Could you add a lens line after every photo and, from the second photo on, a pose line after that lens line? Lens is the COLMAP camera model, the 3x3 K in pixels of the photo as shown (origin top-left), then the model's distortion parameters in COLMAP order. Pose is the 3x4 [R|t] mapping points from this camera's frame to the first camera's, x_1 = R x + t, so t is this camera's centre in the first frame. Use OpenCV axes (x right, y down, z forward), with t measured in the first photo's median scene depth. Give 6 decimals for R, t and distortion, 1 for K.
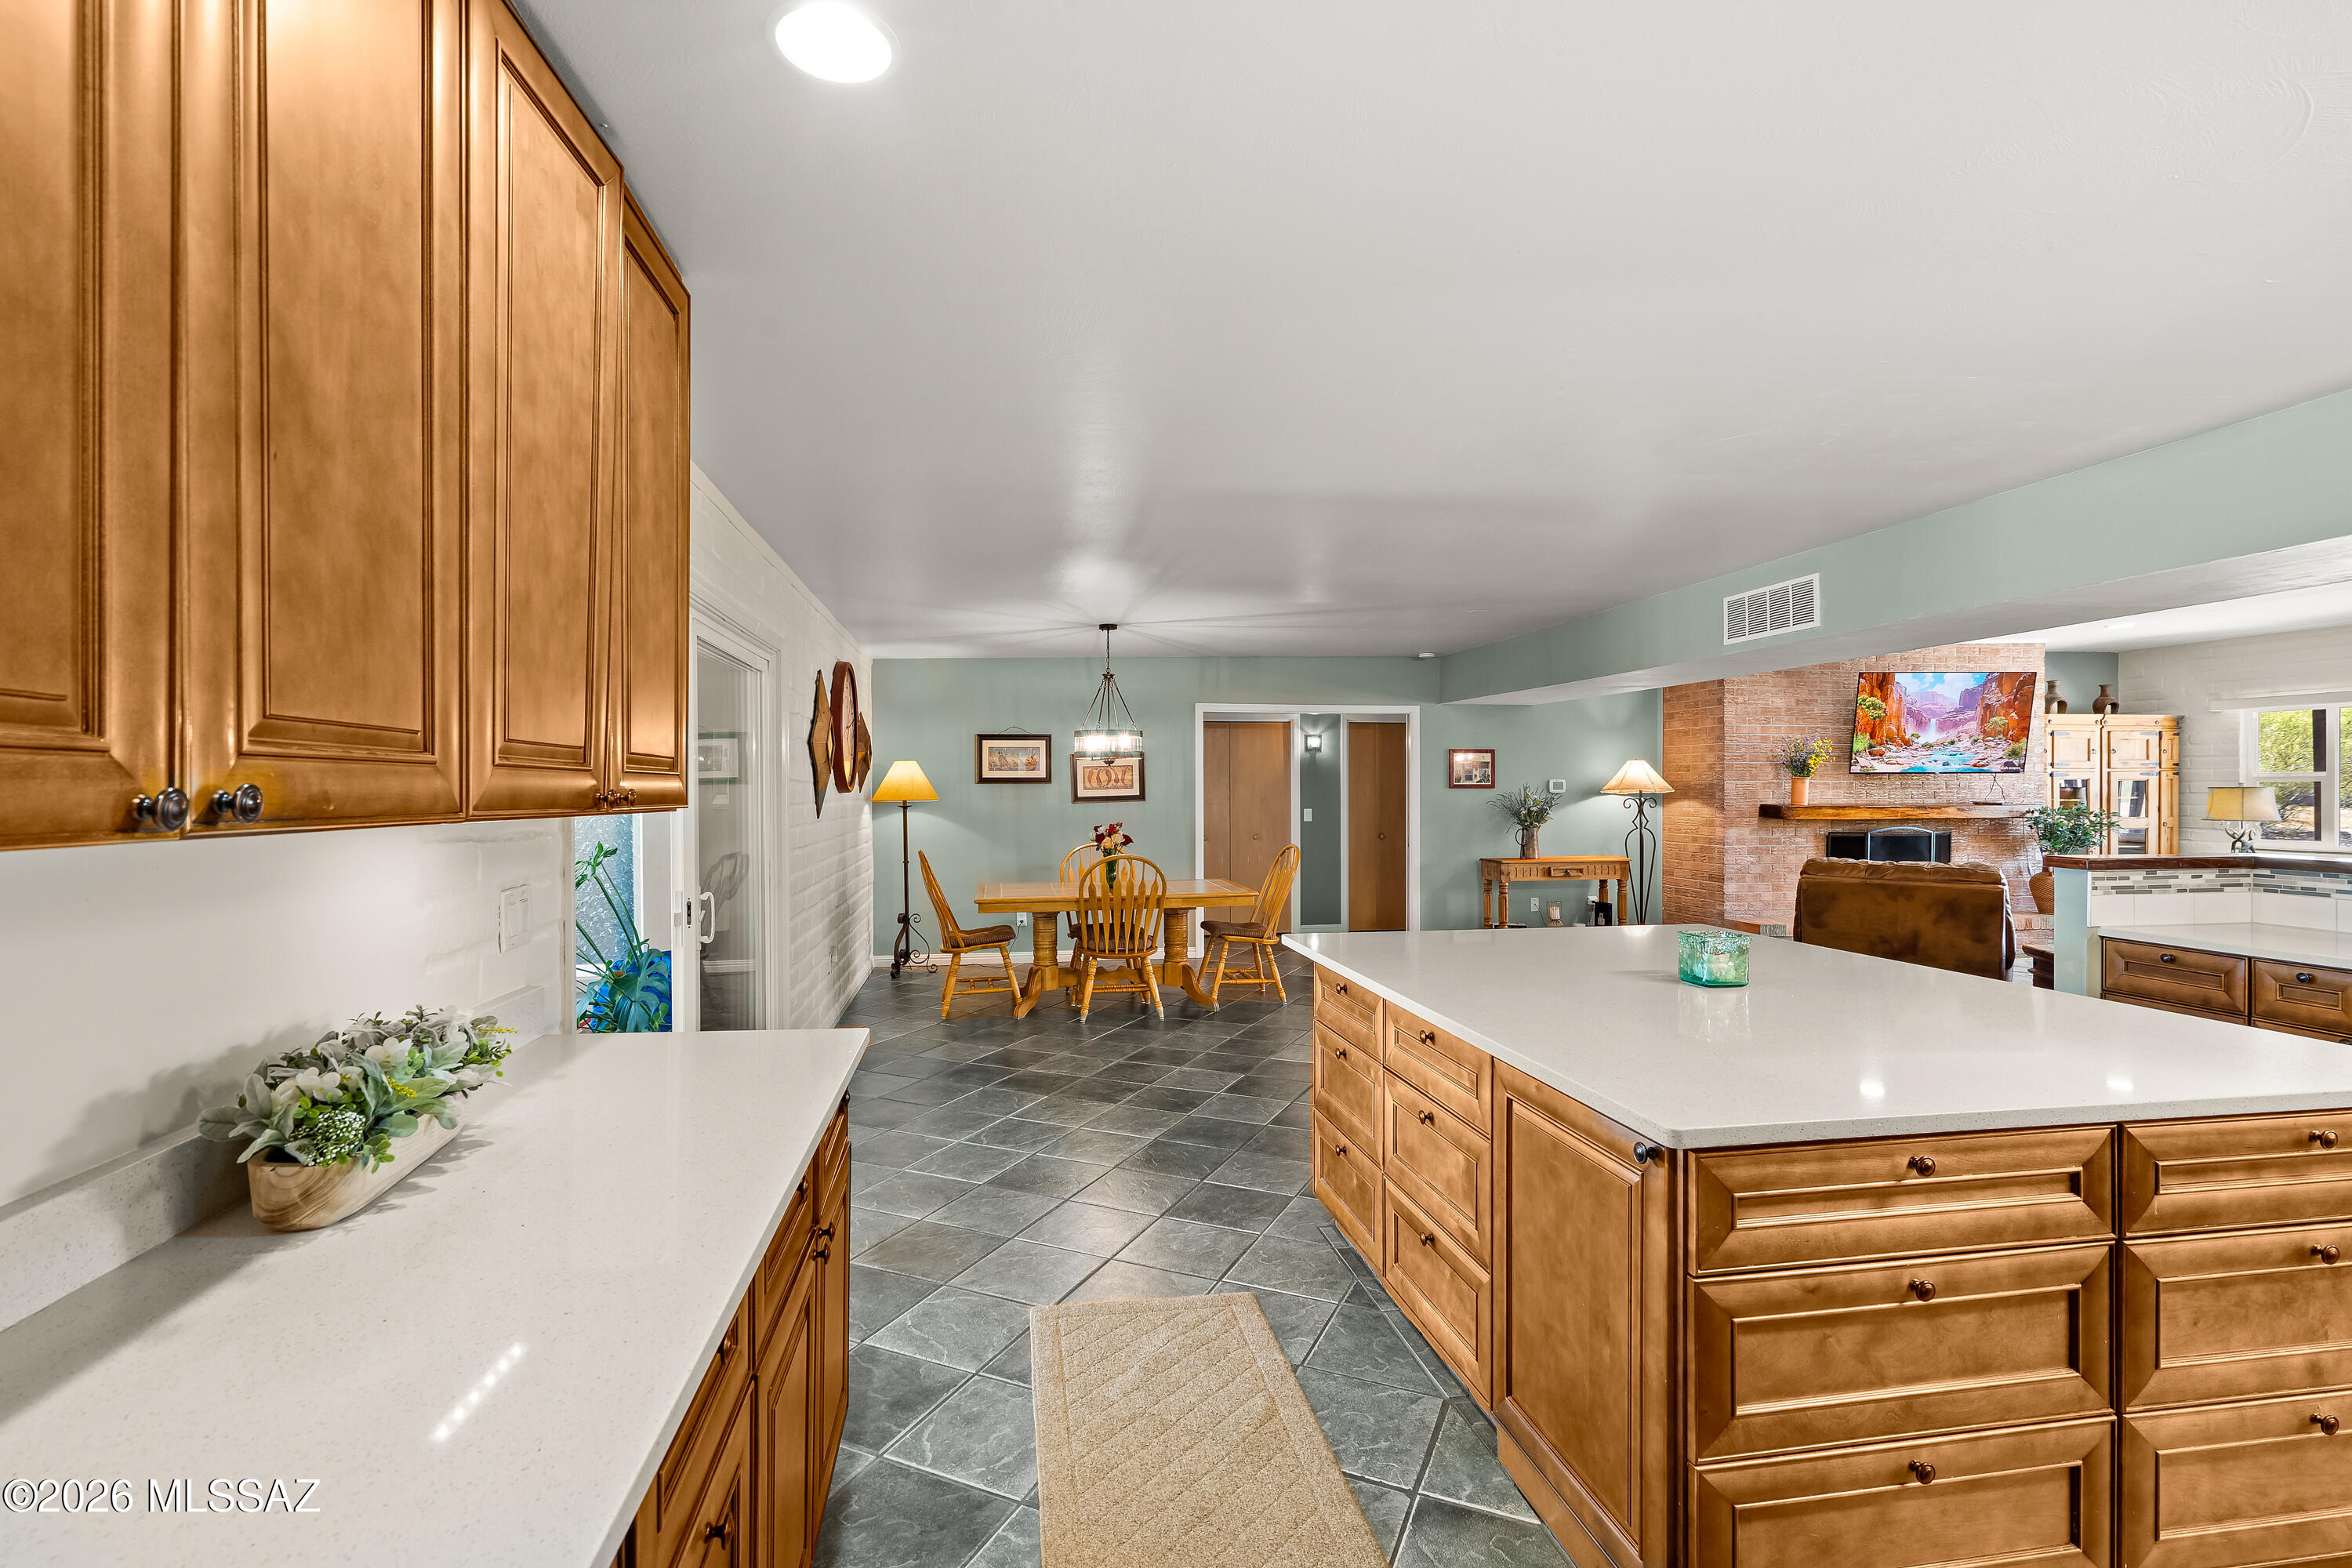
lens RADIAL K [[1079.0, 0, 1174.5], [0, 1079.0, 793.8], [0, 0, 1]] dist [-0.000558, 0.001563]
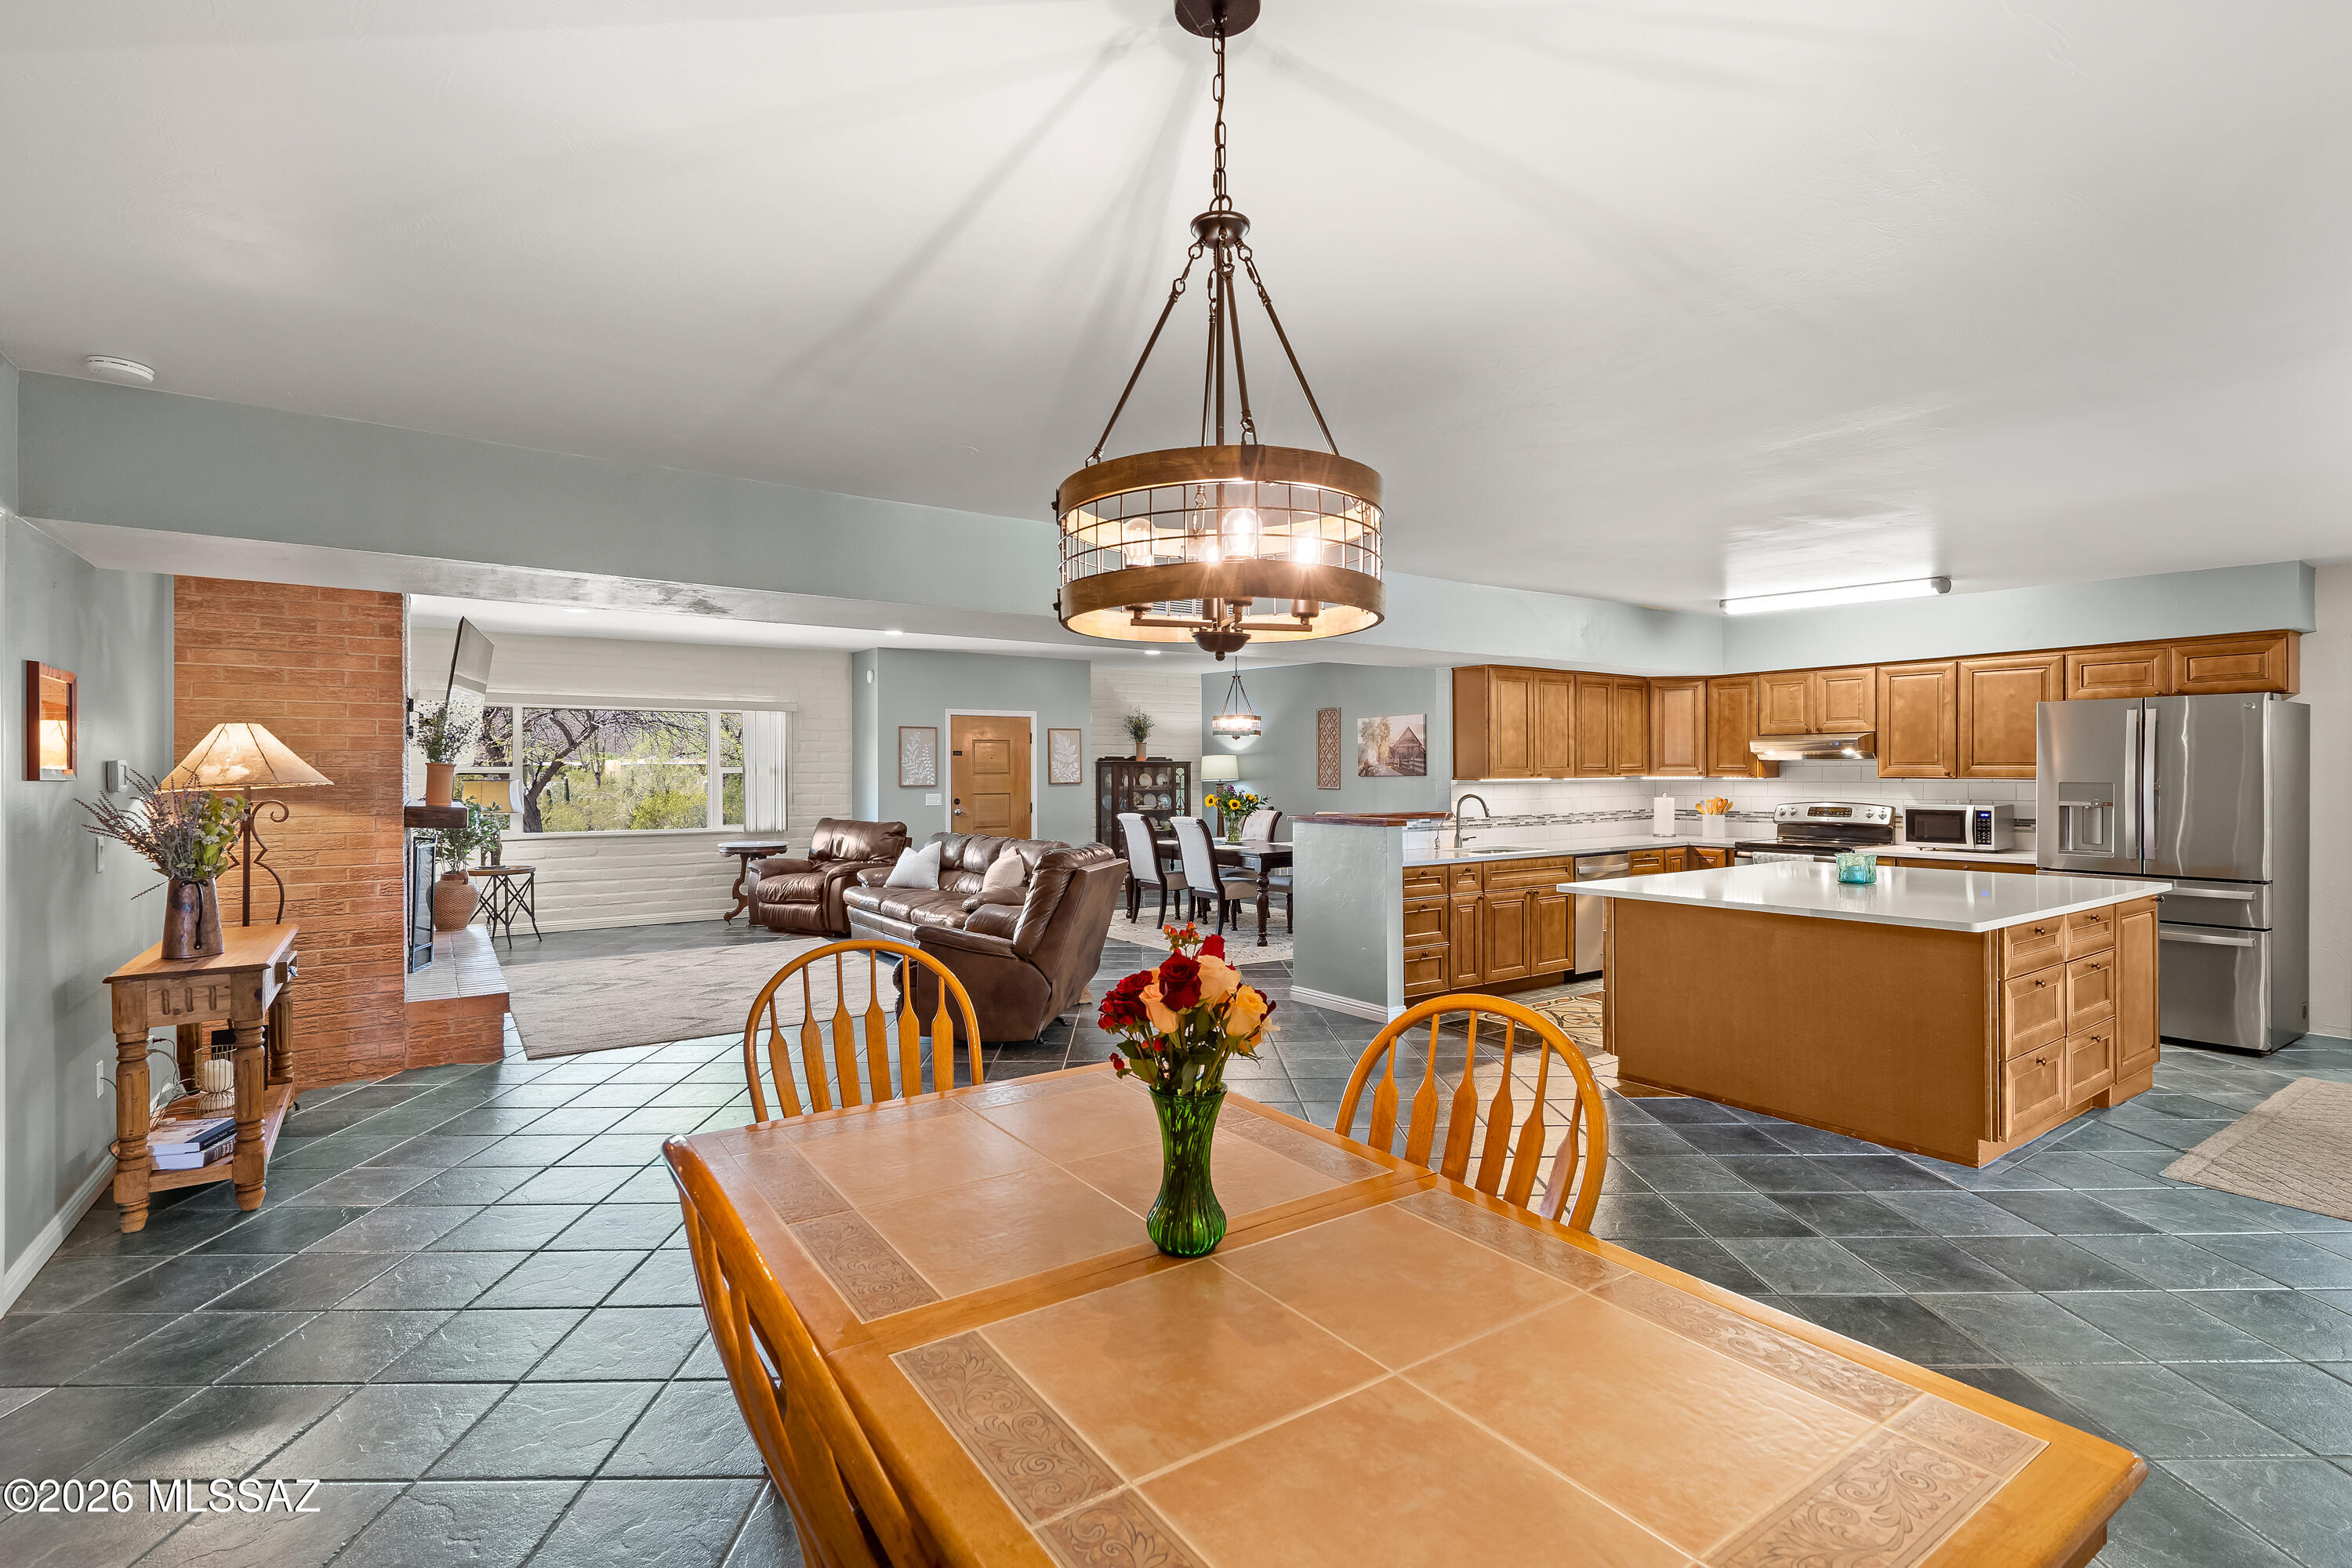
lens RADIAL K [[1079.0, 0, 1174.9], [0, 1079.0, 768.9], [0, 0, 1]] dist [-0.000558, 0.001563]
pose [[-0.425525, 0.010183, 0.904889, -0.198432], [0.010919, 0.999922, -0.006118, -0.003180], [-0.904881, 0.007278, -0.425603, 0.876626]]
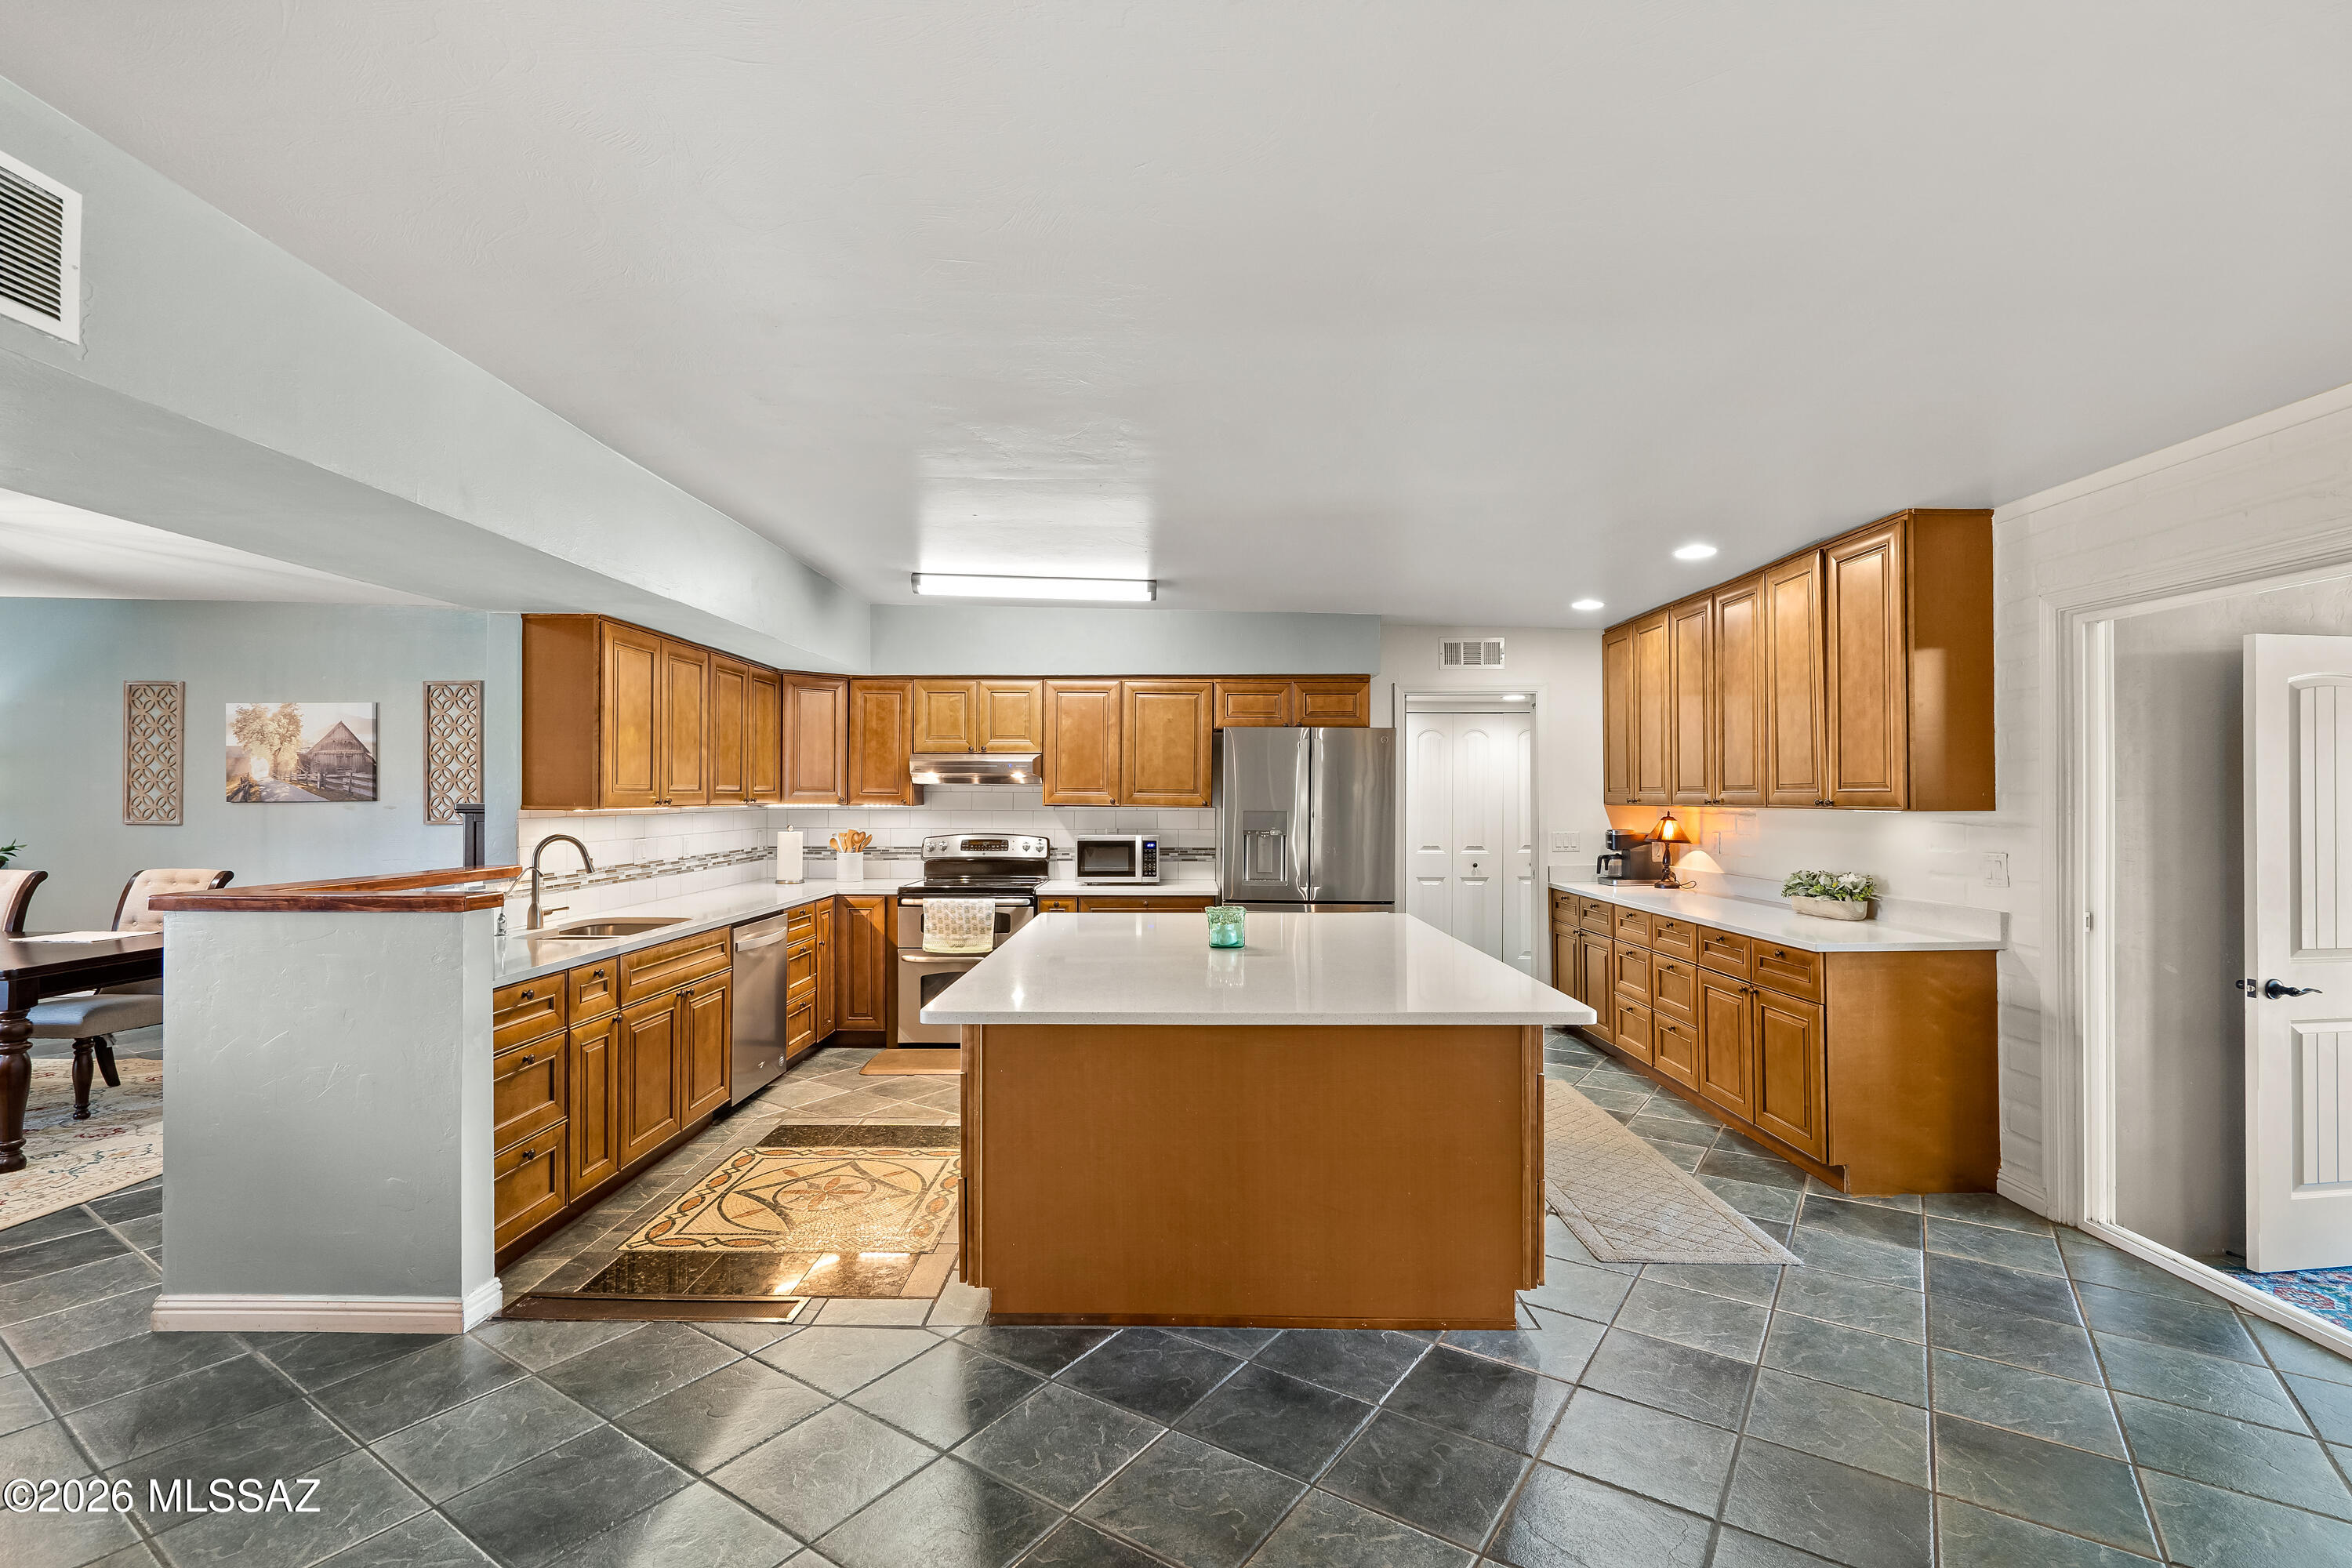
lens RADIAL K [[1079.0, 0, 1157.1], [0, 1079.0, 781.1], [0, 0, 1]] dist [-0.000558, 0.001563]
pose [[-0.981813, 0.005301, 0.189777, 0.104983], [0.003238, 0.999932, -0.011176, -0.003803], [-0.189823, -0.010359, -0.981764, 0.740335]]
